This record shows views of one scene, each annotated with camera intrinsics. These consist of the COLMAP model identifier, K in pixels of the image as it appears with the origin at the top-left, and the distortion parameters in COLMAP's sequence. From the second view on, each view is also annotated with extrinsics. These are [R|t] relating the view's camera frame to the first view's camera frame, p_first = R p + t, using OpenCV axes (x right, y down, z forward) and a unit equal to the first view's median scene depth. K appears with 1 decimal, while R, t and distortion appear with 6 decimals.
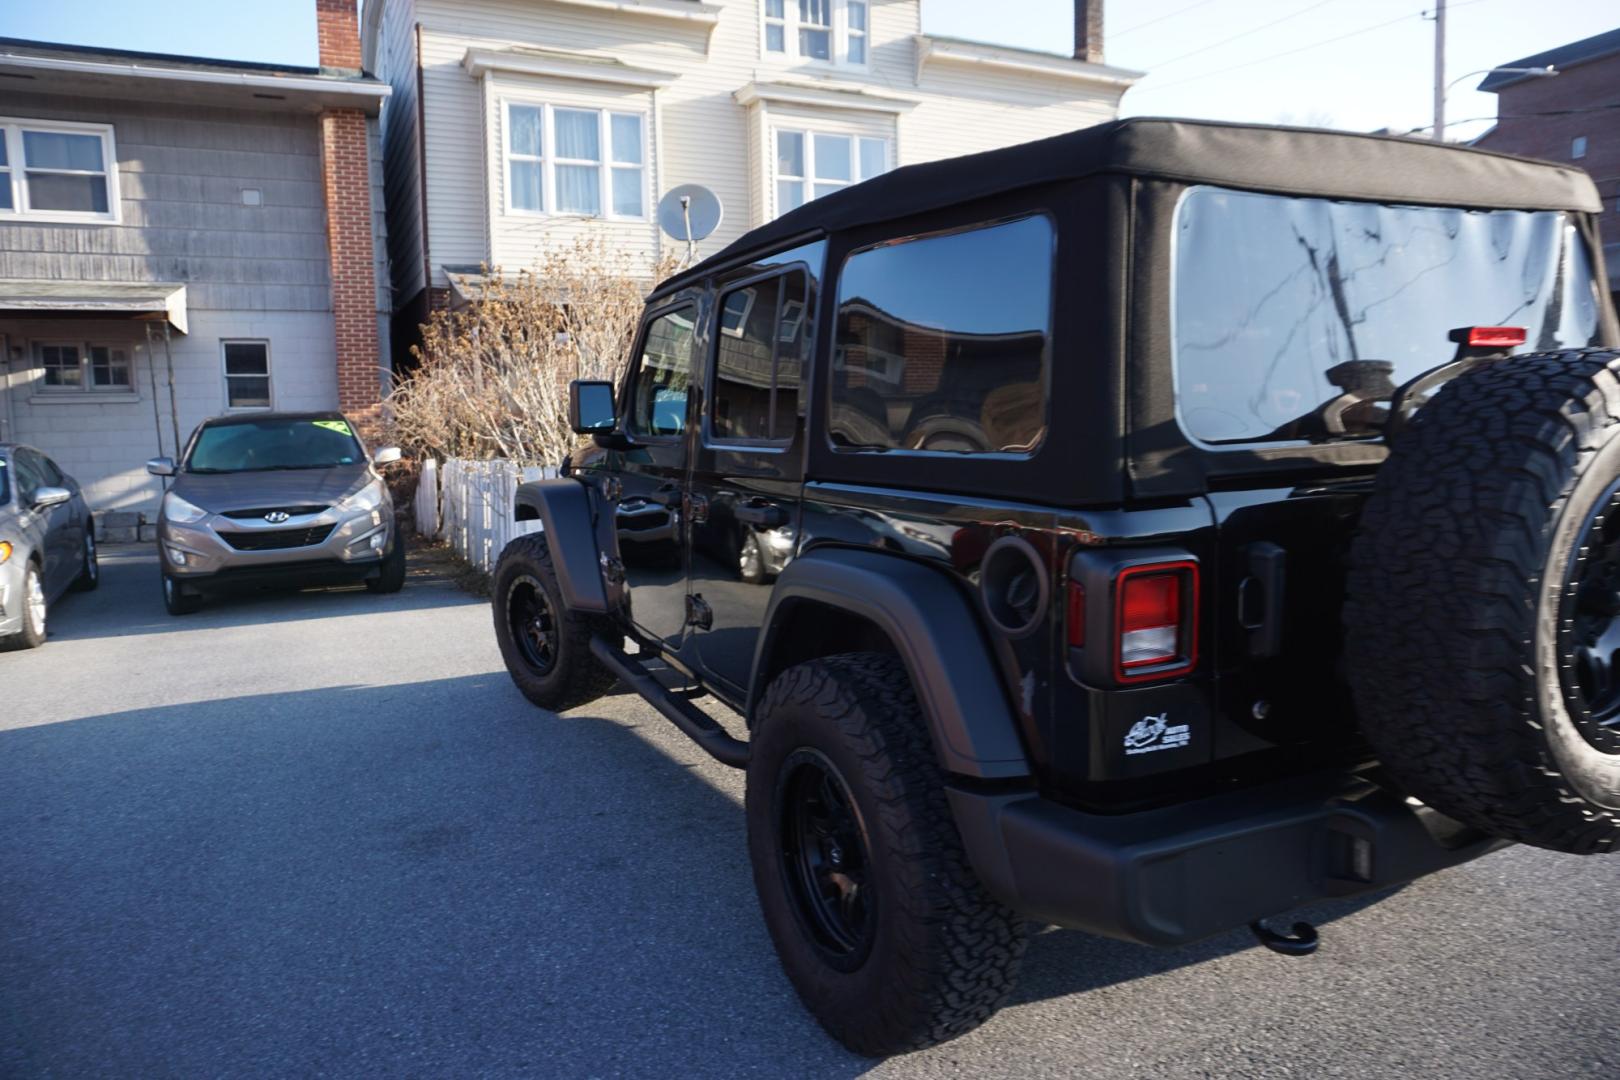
lens RADIAL K [[1113.4, 0, 799.1], [0, 1113.4, 538.9], [0, 0, 1]] dist [-0.047885, 0.042168]
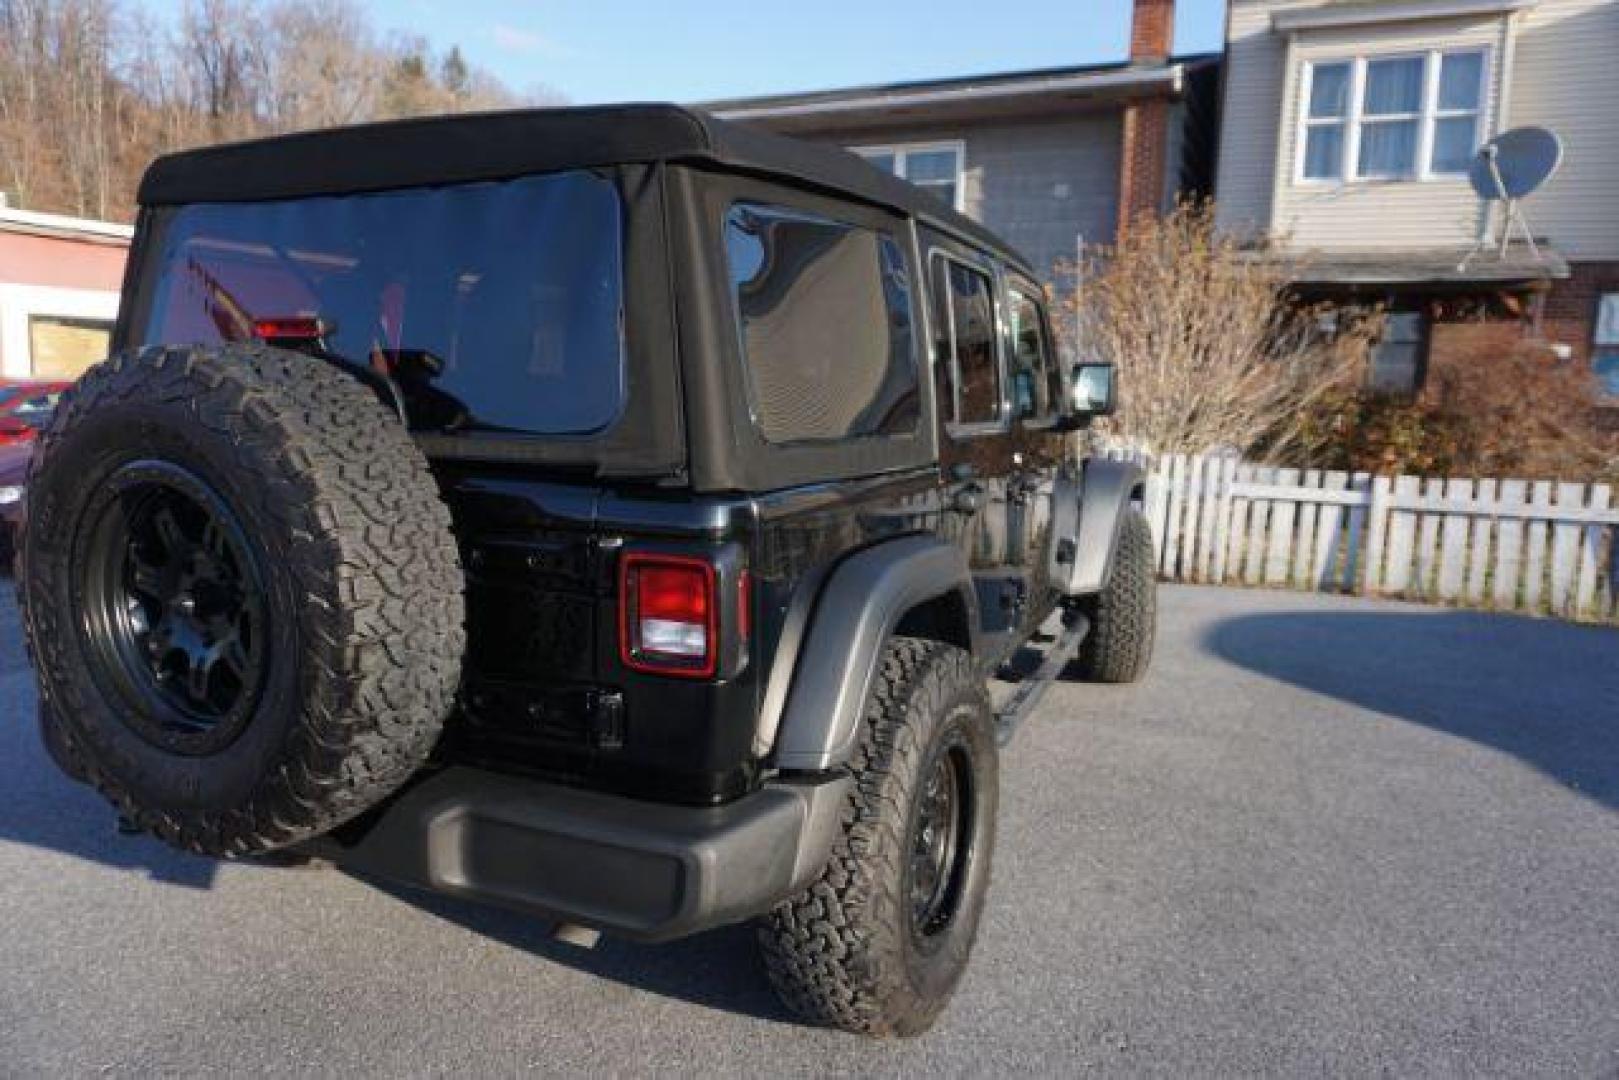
lens RADIAL K [[1112.7, 0, 802.4], [0, 1112.7, 525.7], [0, 0, 1]] dist [-0.047885, 0.042168]
pose [[0.628387, 0.142223, -0.764790, 0.239349], [-0.133739, 0.988258, 0.073894, -0.023094], [0.766319, 0.055848, 0.640029, 0.106445]]
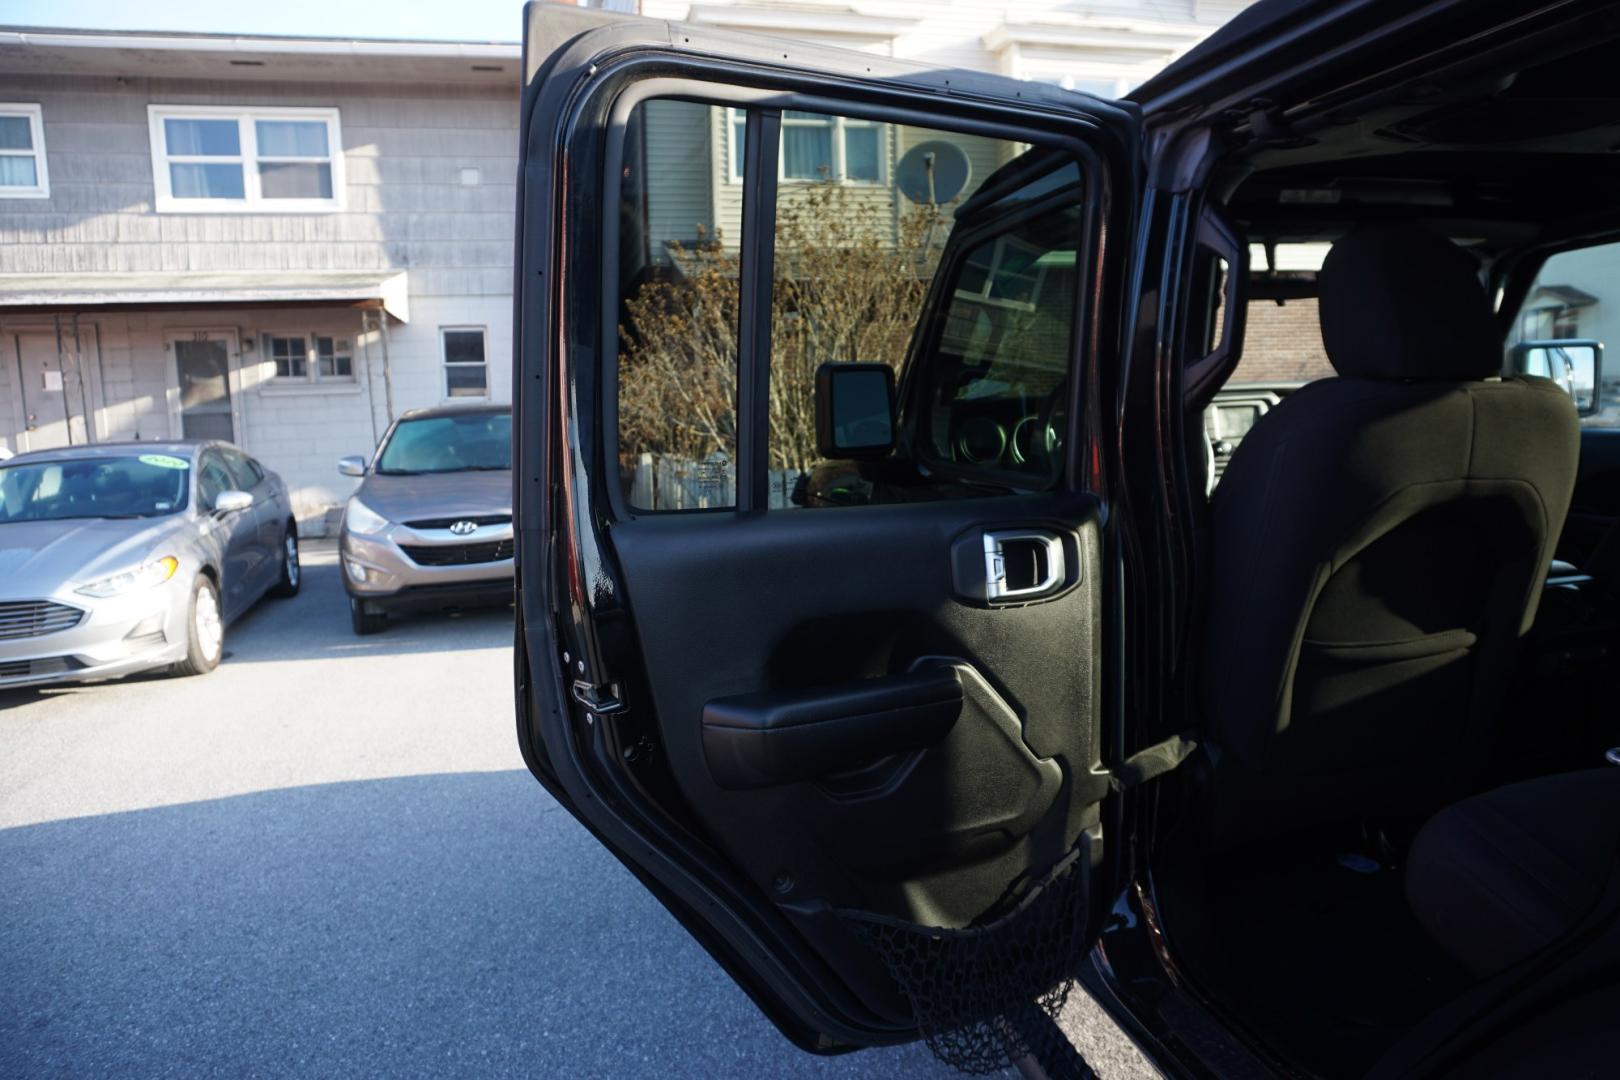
lens RADIAL K [[1113.4, 0, 797.4], [0, 1113.4, 537.6], [0, 0, 1]] dist [-0.047885, 0.042168]
pose [[0.980250, 0.015967, -0.197116, -0.026717], [-0.013329, 0.999803, 0.014704, -0.016144], [0.197312, -0.011786, 0.980270, 0.115117]]
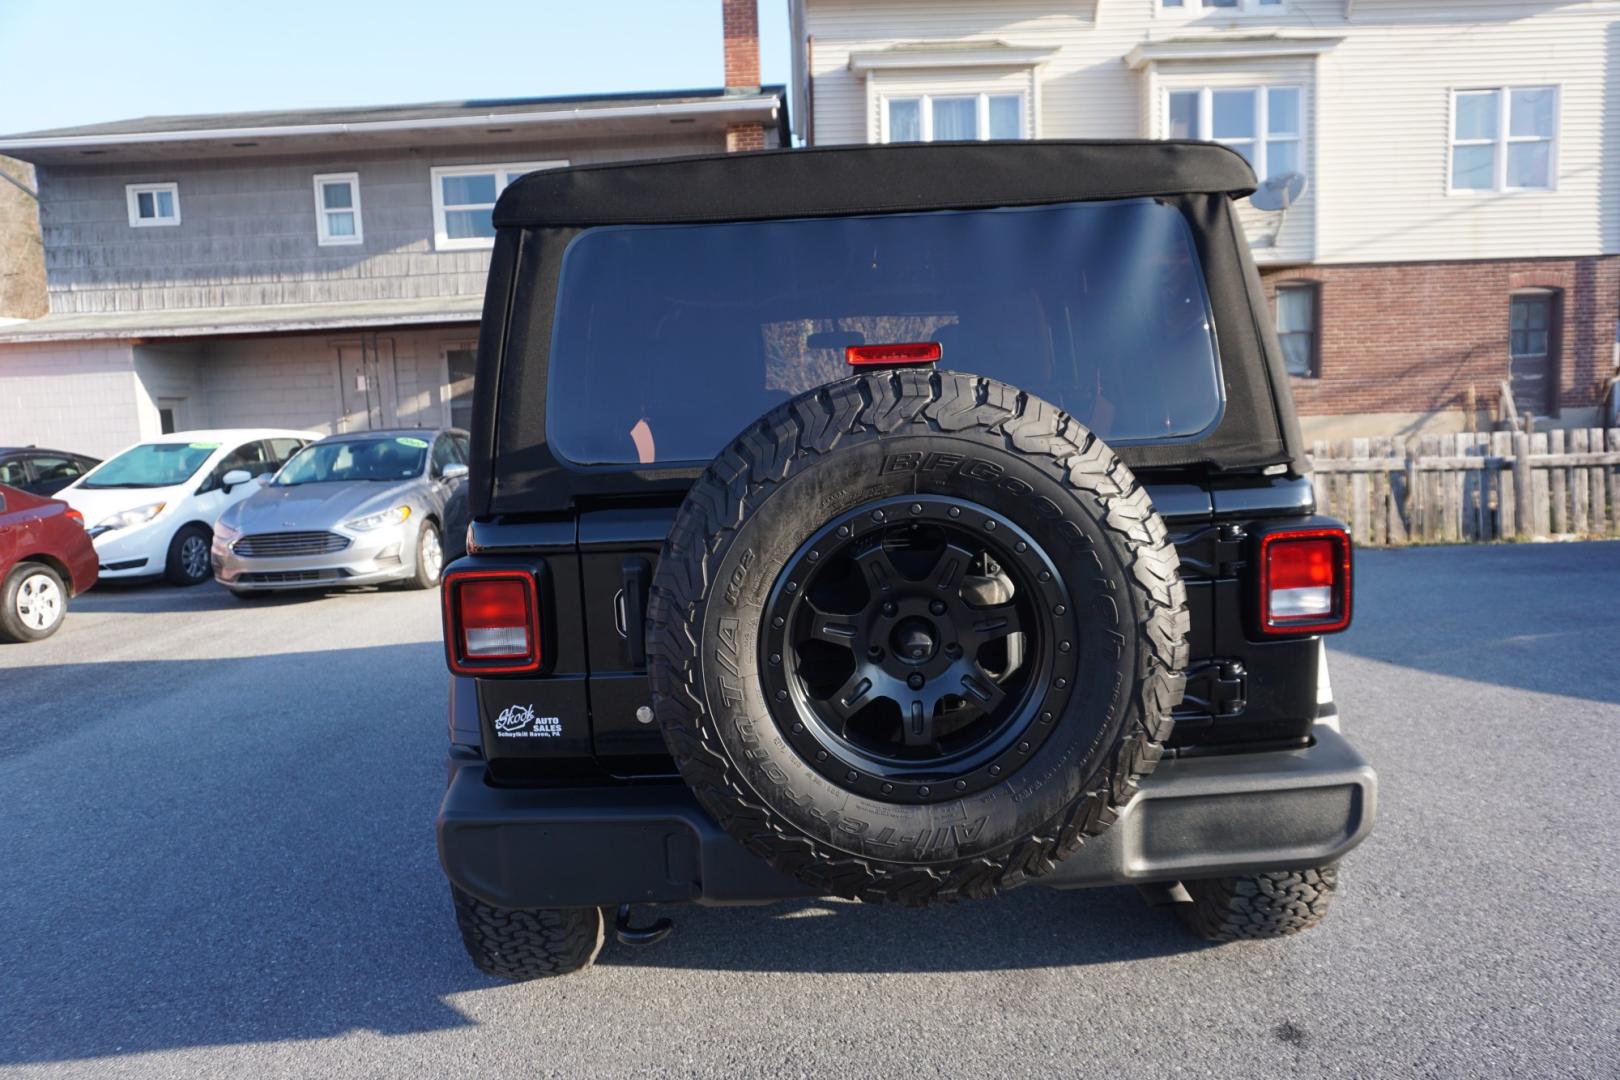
lens RADIAL K [[1100.6, 0, 776.8], [0, 1100.6, 540.5], [0, 0, 1]] dist [-0.029548, 0.009858]
pose [[0.898368, 0.043242, -0.437109, 0.120030], [-0.032540, 0.998960, 0.031946, -0.006178], [0.438036, -0.014475, 0.898841, 0.012288]]
